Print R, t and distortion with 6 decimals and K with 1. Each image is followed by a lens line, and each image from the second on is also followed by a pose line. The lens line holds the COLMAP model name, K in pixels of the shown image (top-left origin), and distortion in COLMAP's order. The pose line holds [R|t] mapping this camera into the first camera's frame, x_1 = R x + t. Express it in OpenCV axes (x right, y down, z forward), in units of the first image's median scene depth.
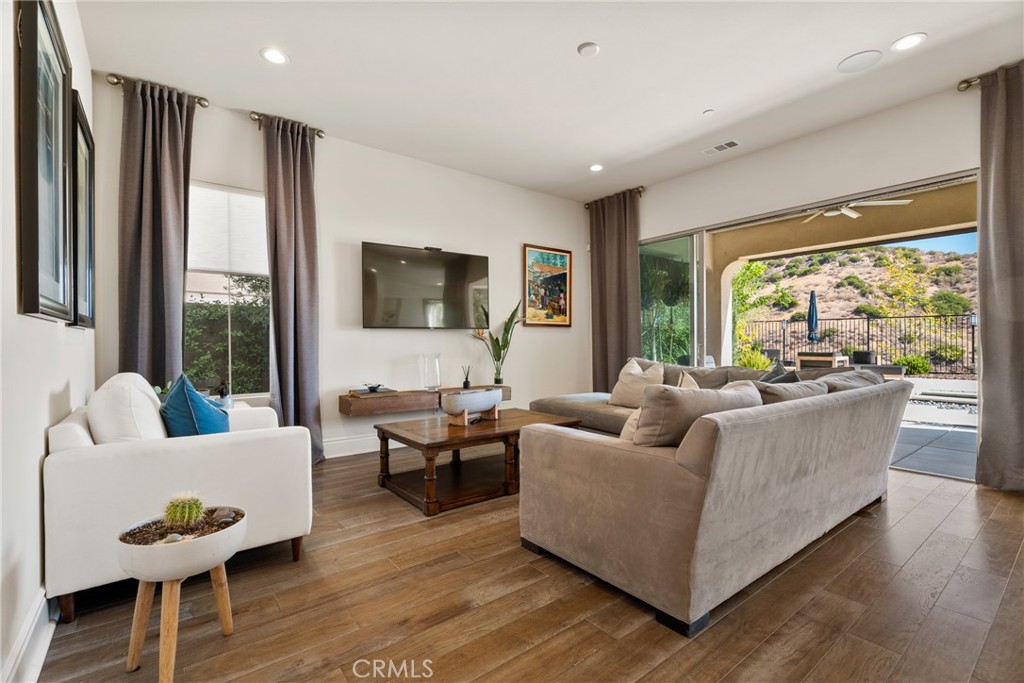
lens RADIAL K [[457.1, 0, 511.1], [0, 457.1, 343.9], [0, 0, 1]] dist [0.000859, -0.000095]
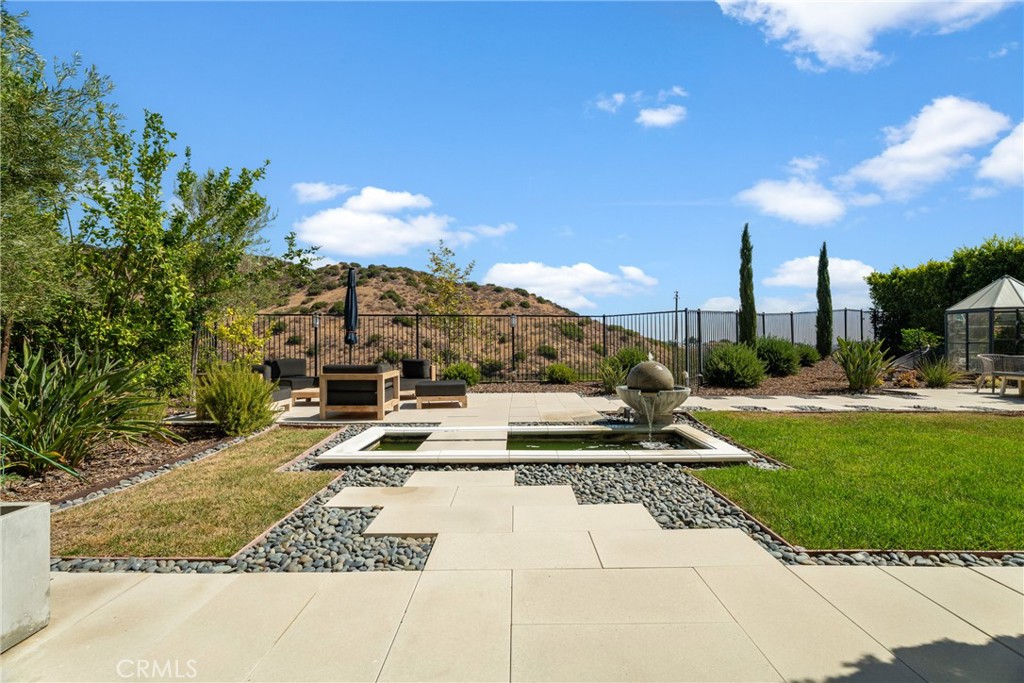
lens RADIAL K [[452.4, 0, 510.6], [0, 452.4, 339.7], [0, 0, 1]] dist [0.000590, 0.000149]
pose [[0.622500, 0.010147, 0.782554, 0.679153], [0.004952, 0.999845, -0.016903, -0.005703], [-0.782604, 0.014398, 0.622353, 0.966528]]
